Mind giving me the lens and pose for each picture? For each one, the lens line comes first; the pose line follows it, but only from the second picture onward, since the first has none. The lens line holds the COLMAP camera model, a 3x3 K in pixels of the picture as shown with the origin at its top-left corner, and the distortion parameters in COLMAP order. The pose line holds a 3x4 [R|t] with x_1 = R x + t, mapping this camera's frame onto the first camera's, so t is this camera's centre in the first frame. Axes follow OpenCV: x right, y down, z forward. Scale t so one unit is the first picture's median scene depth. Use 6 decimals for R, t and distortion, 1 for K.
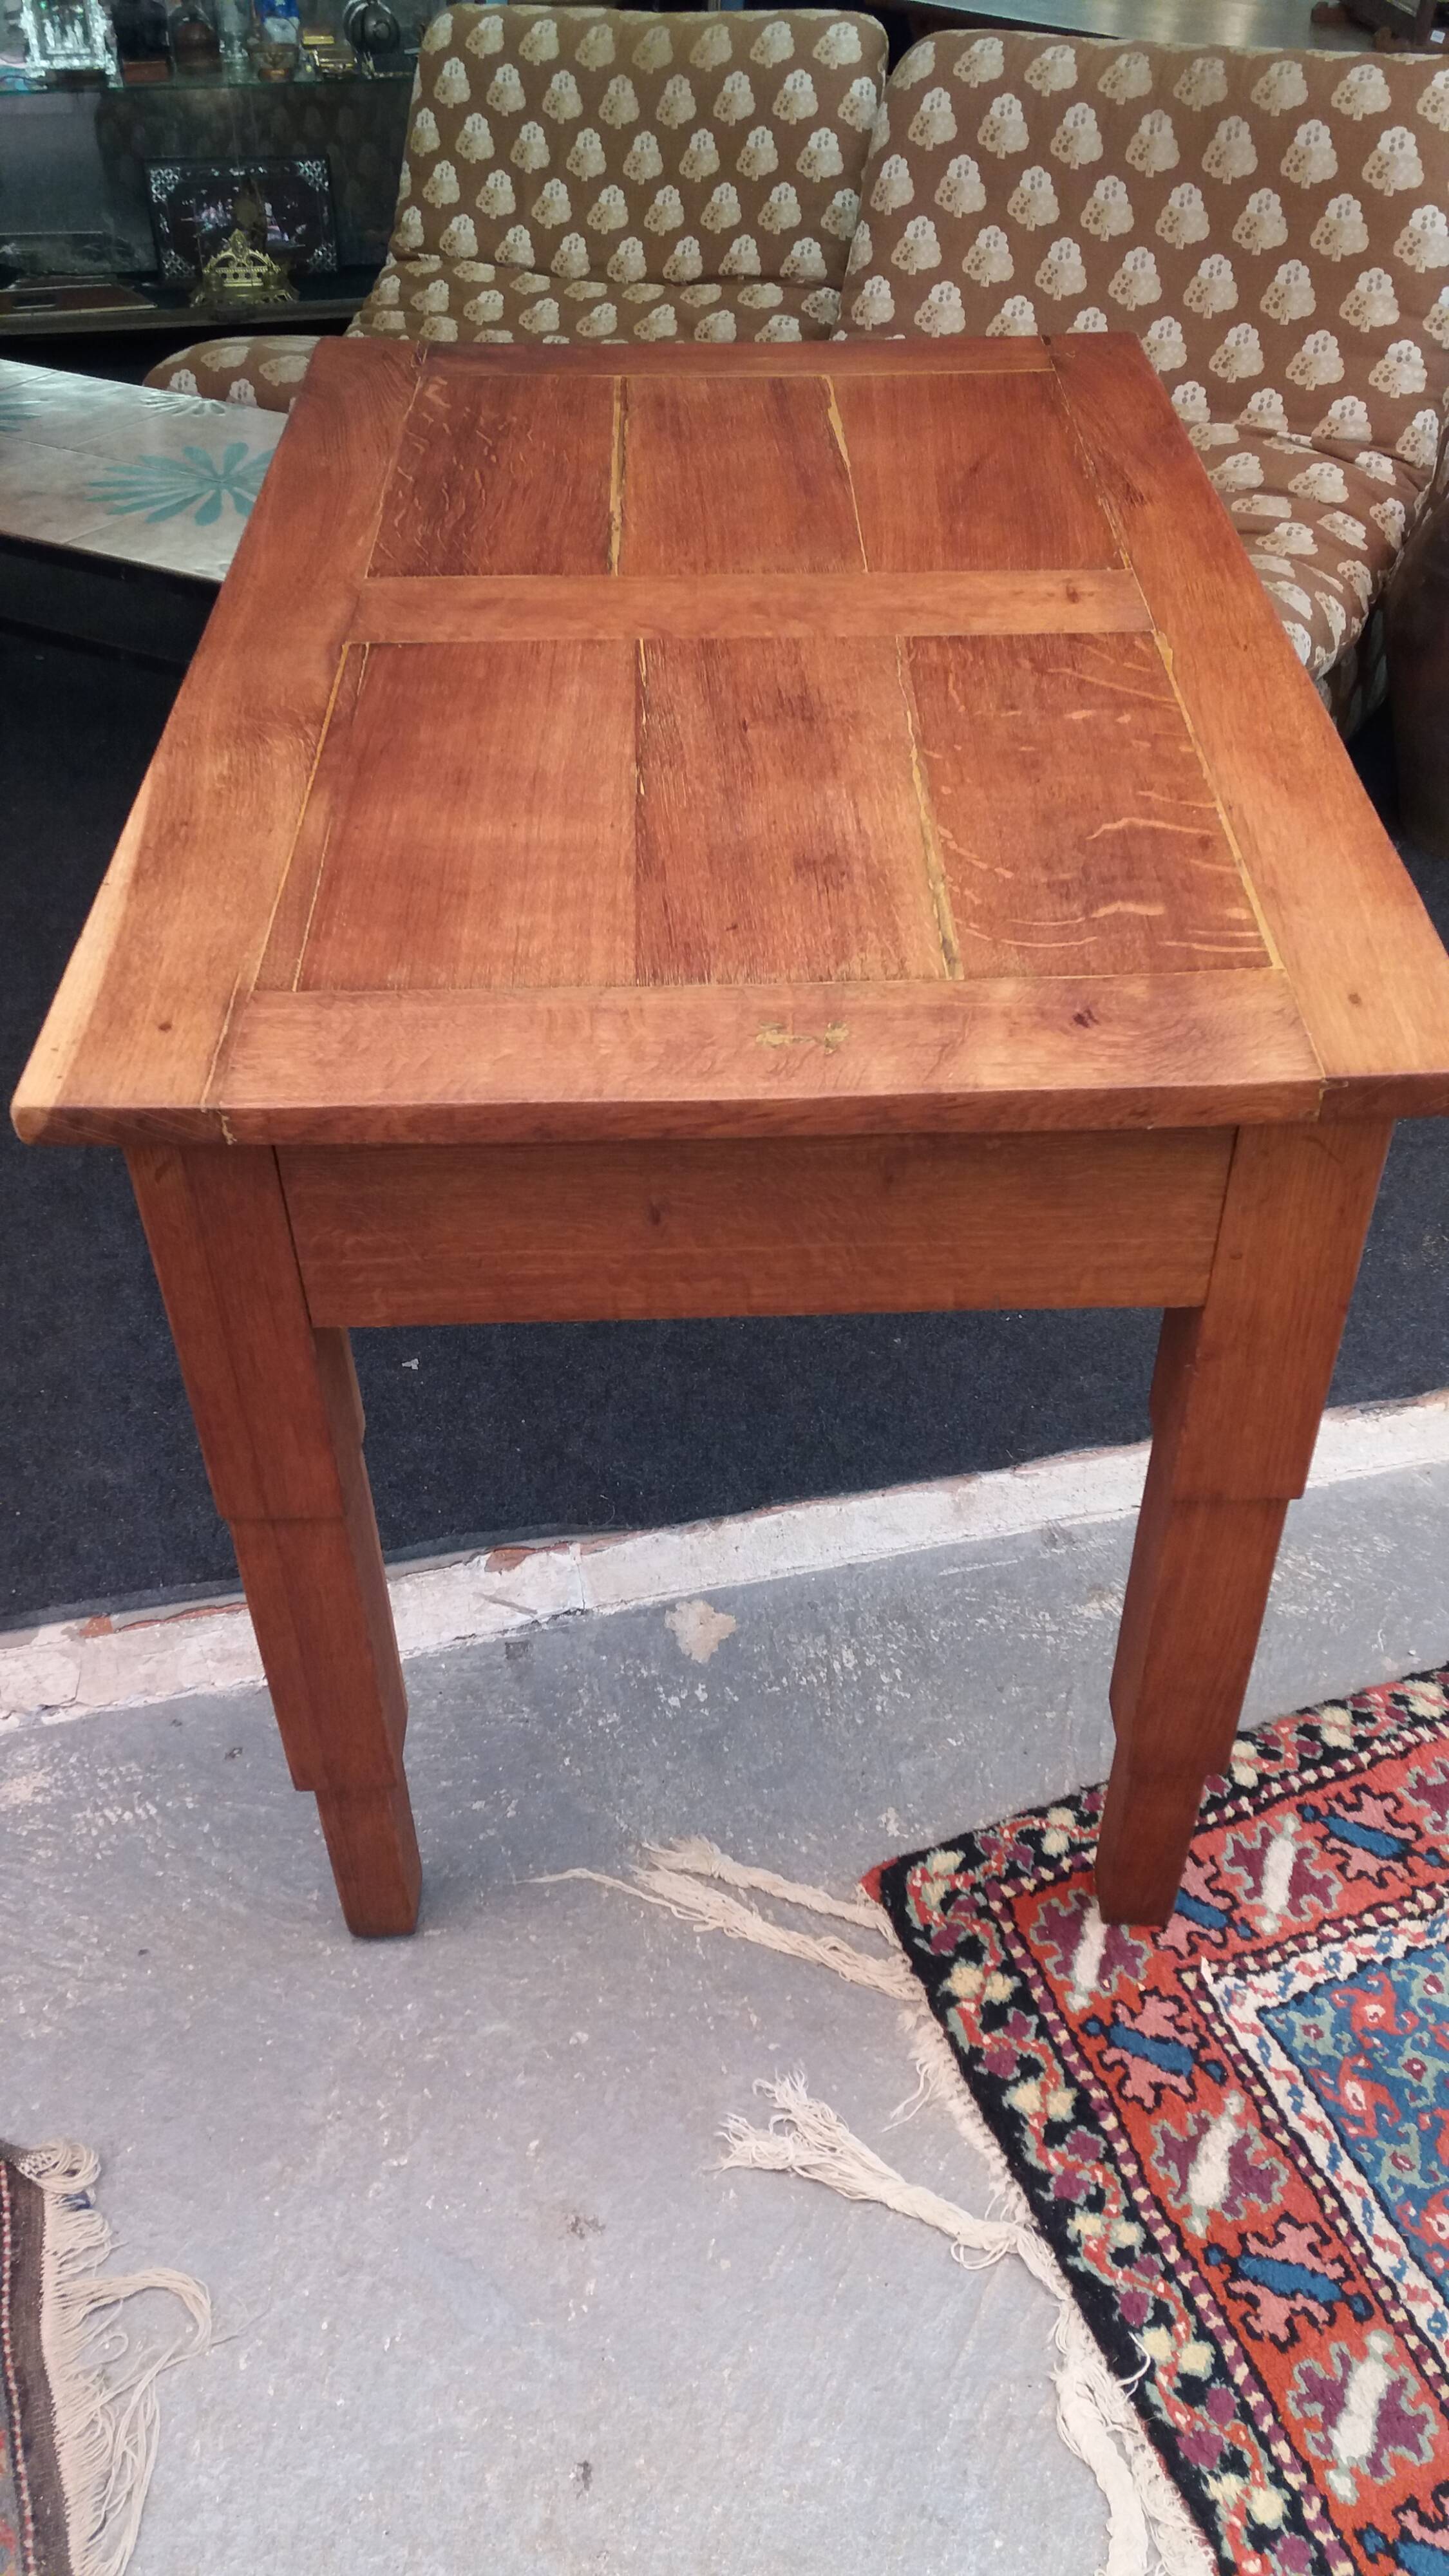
lens RADIAL K [[2112.4, 0, 774.4], [0, 2112.4, 1337.1], [0, 0, 1]] dist [0.082973, -0.144068]
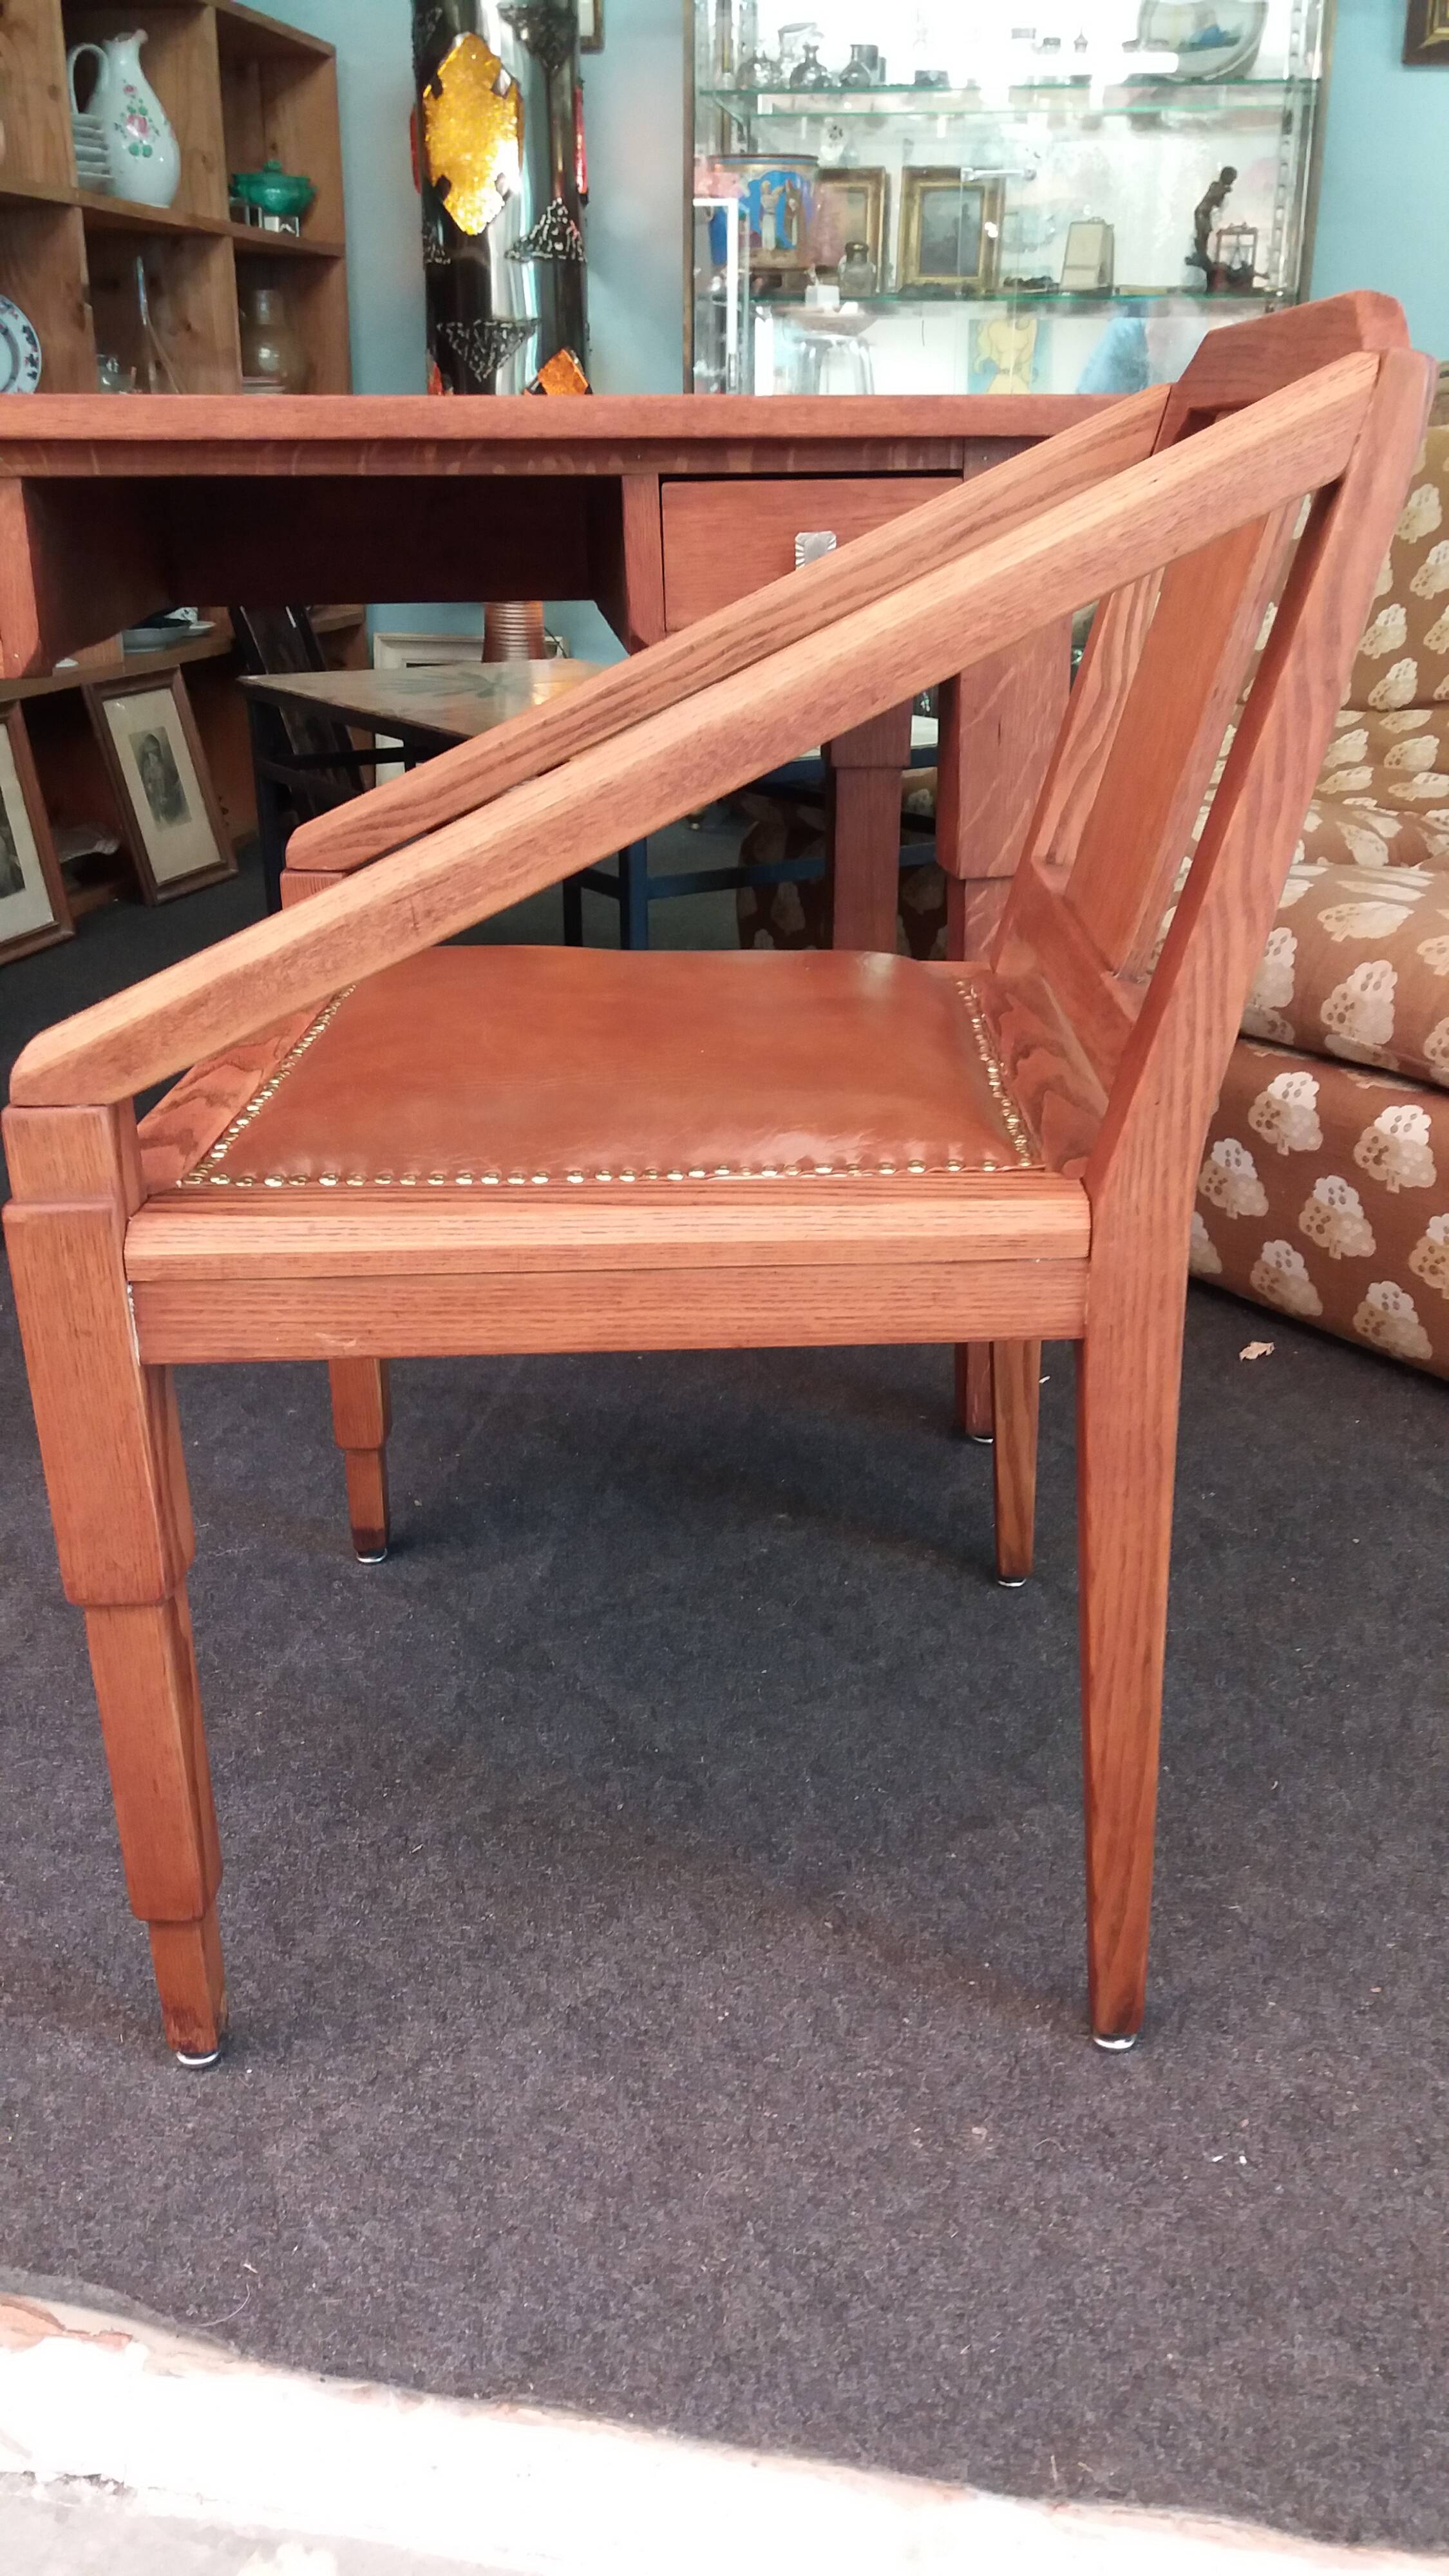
lens RADIAL K [[2112.4, 0, 721.3], [0, 2112.4, 1310.6], [0, 0, 1]] dist [0.082973, -0.144068]
pose [[0.893440, 0.156123, -0.421177, 0.222221], [-0.268046, 0.937714, -0.221009, -0.063944], [0.360438, 0.310353, 0.879639, 0.539273]]
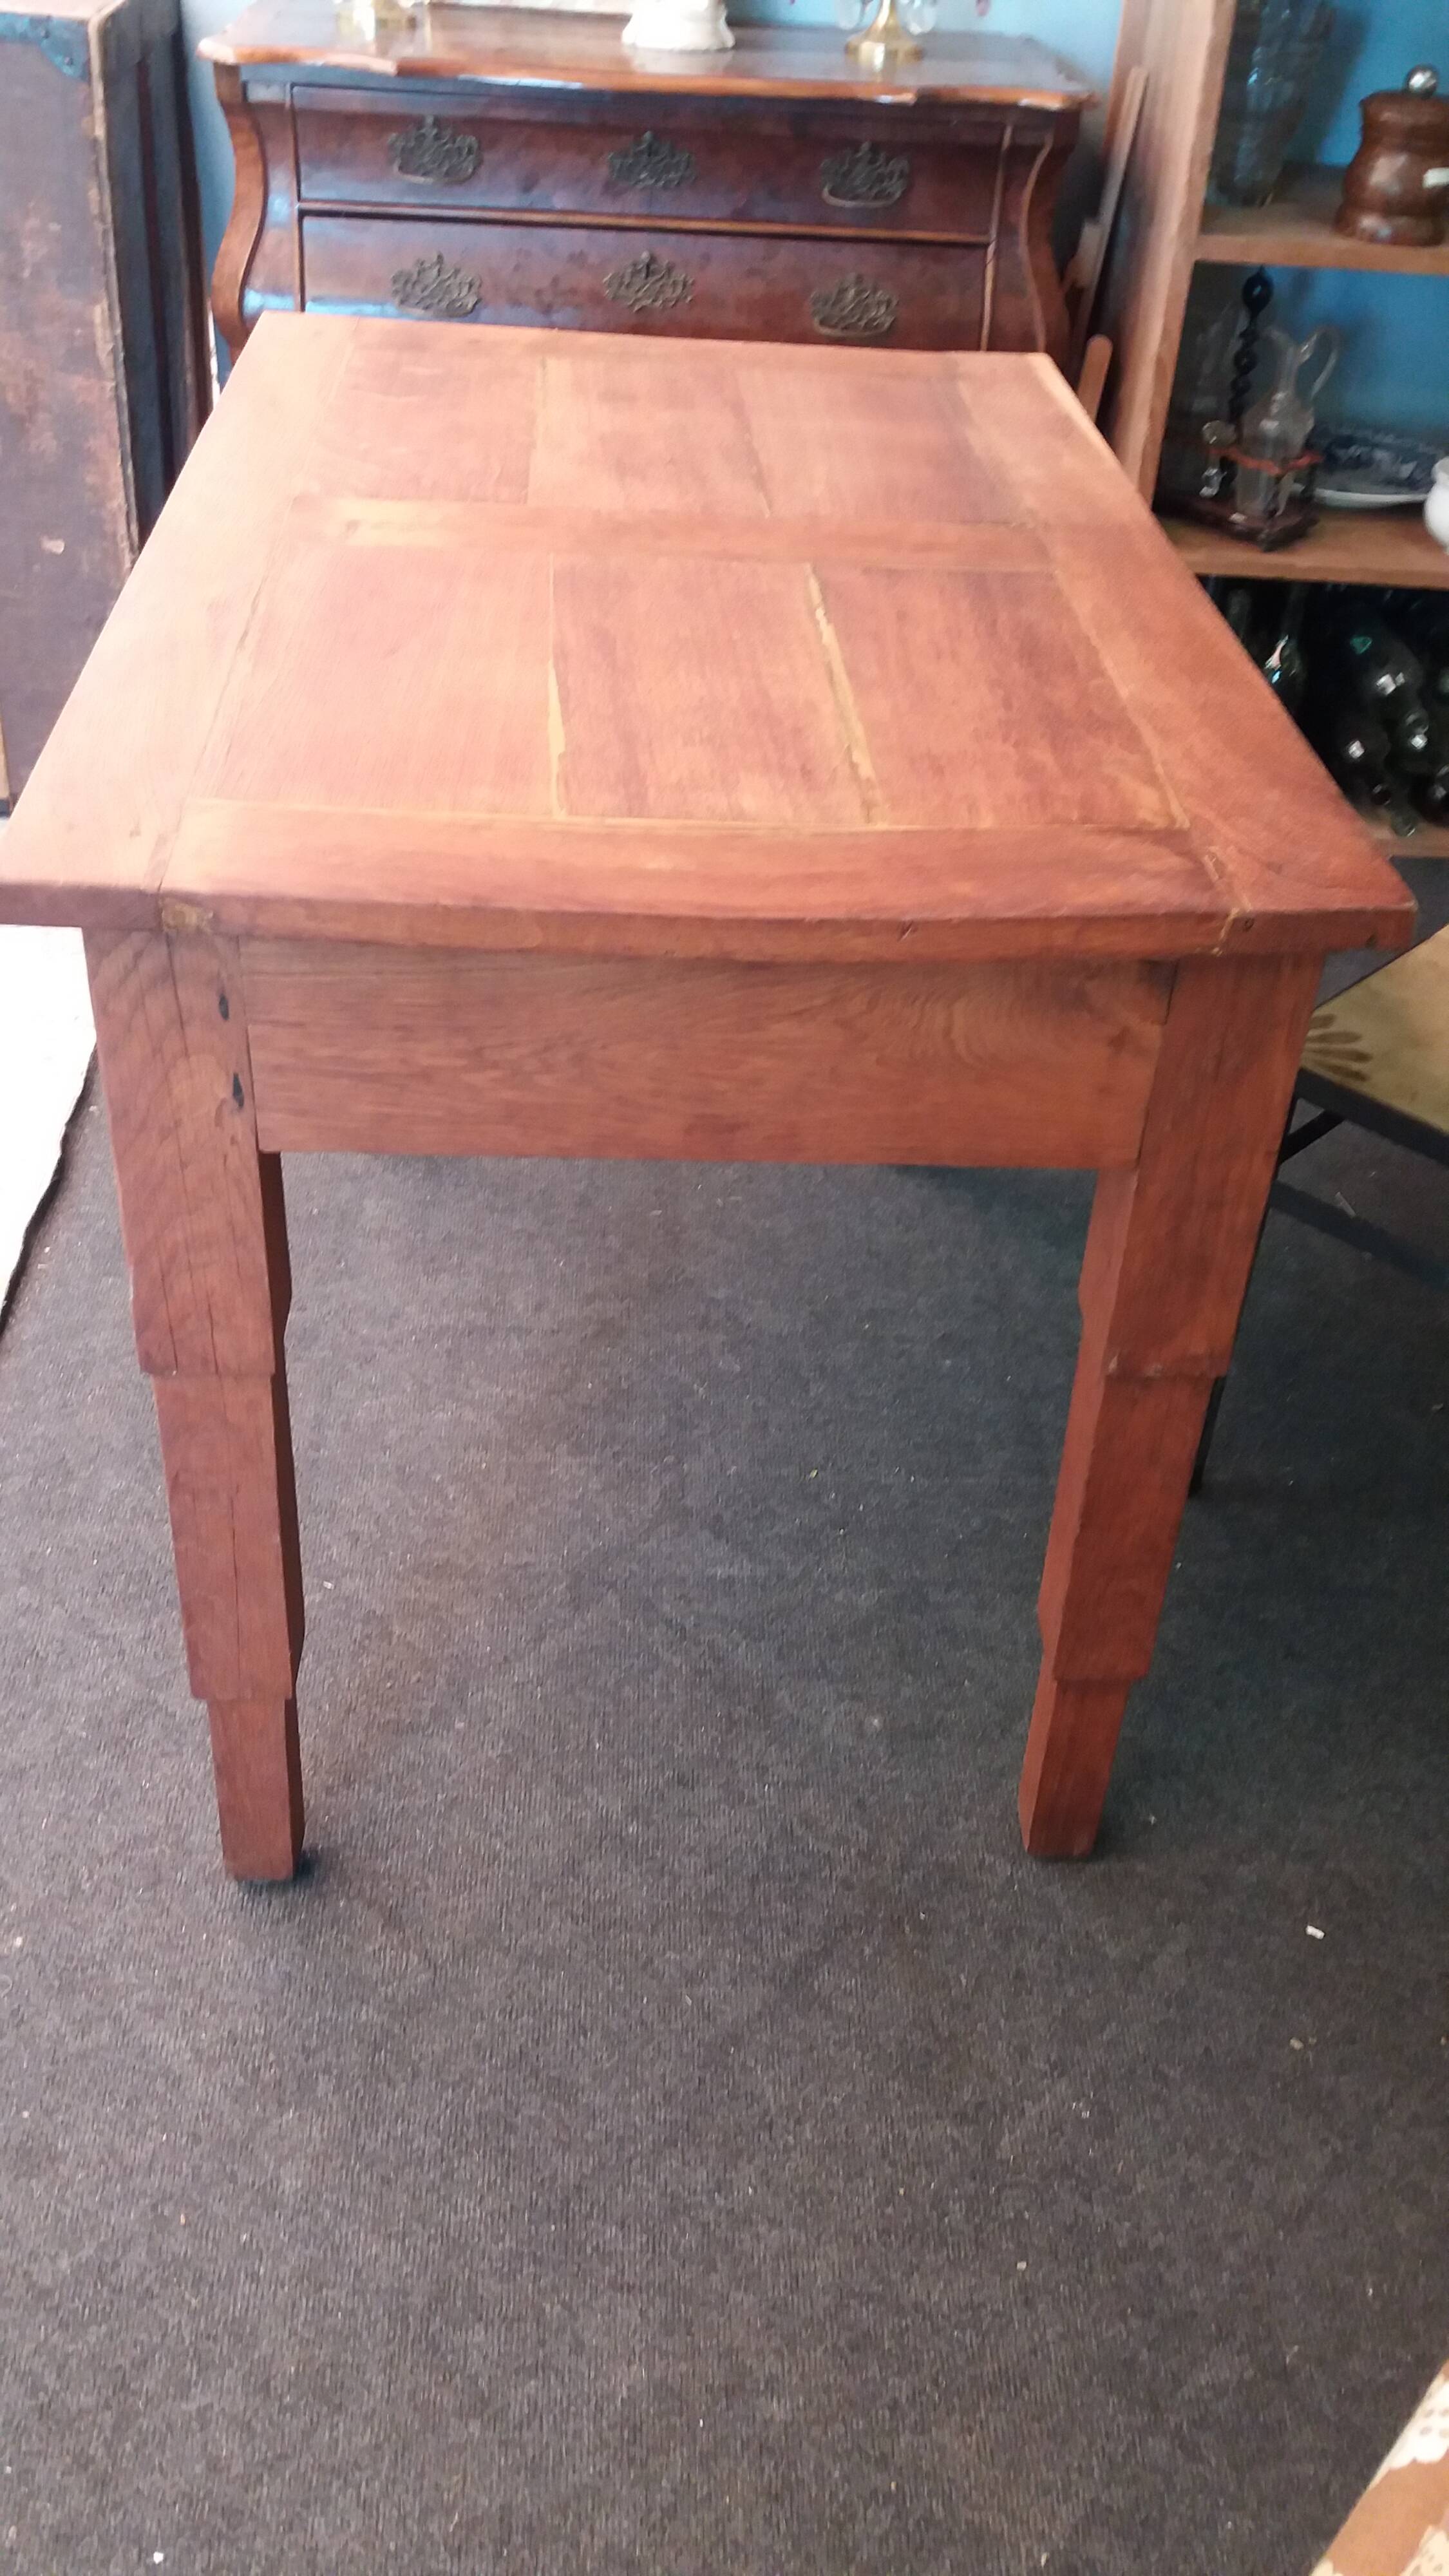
lens RADIAL K [[2112.4, 0, 710.8], [0, 2112.4, 1280.8], [0, 0, 1]] dist [0.082973, -0.144068]
pose [[-0.238400, 0.567686, -0.787971, 0.521669], [-0.646683, 0.512531, 0.564901, -0.786996], [0.724545, 0.644240, 0.244926, 0.989329]]
